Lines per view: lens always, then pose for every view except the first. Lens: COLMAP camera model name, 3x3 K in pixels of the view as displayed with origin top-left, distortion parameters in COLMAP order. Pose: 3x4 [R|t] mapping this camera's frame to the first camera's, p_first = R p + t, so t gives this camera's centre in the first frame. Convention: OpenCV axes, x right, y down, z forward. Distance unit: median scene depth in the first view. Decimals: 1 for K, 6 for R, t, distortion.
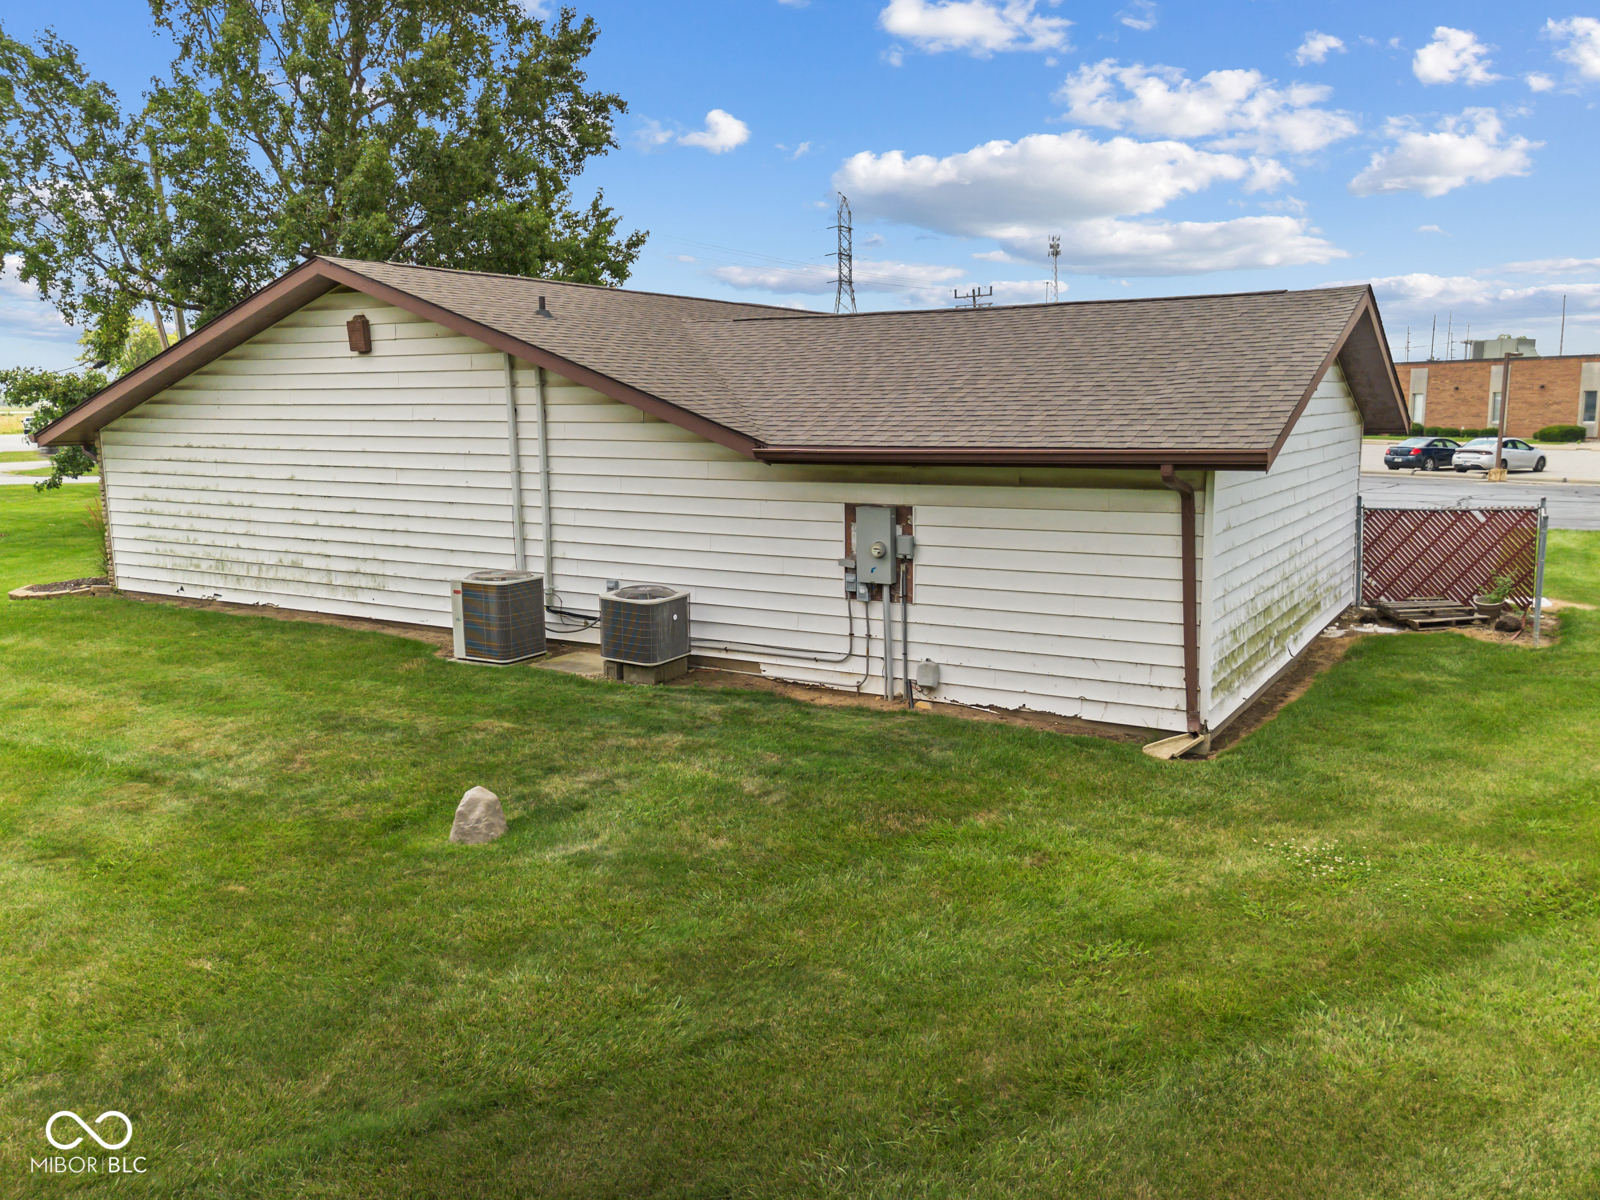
lens RADIAL K [[1237.4, 0, 870.3], [0, 1237.4, 602.3], [0, 0, 1]] dist [0.045208, -0.008715]
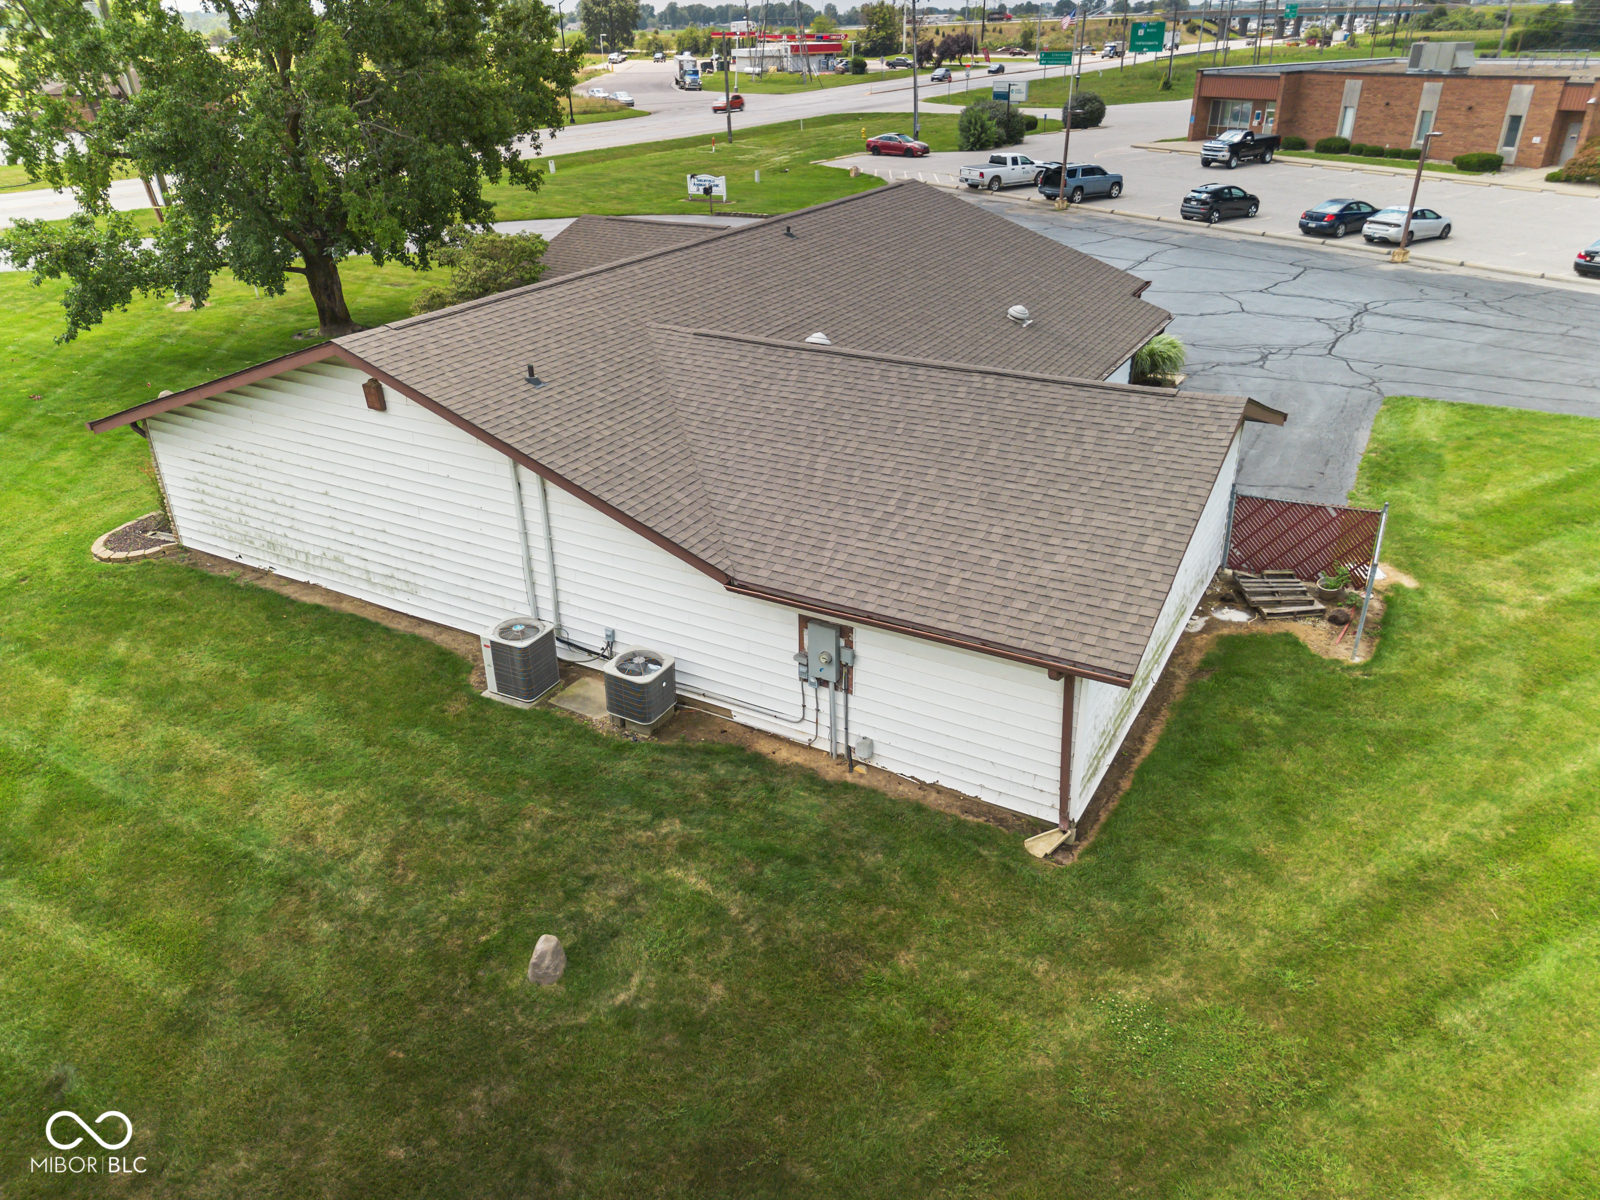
lens RADIAL K [[1138.2, 0, 800.0], [0, 1138.2, 600.0], [0, 0, 1]] dist [0.064615, -0.054967]
pose [[0.999984, -0.003144, -0.004785, -0.012974], [0.004446, 0.953003, 0.302928, -0.416942], [0.003608, -0.302944, 0.953001, -0.081122]]
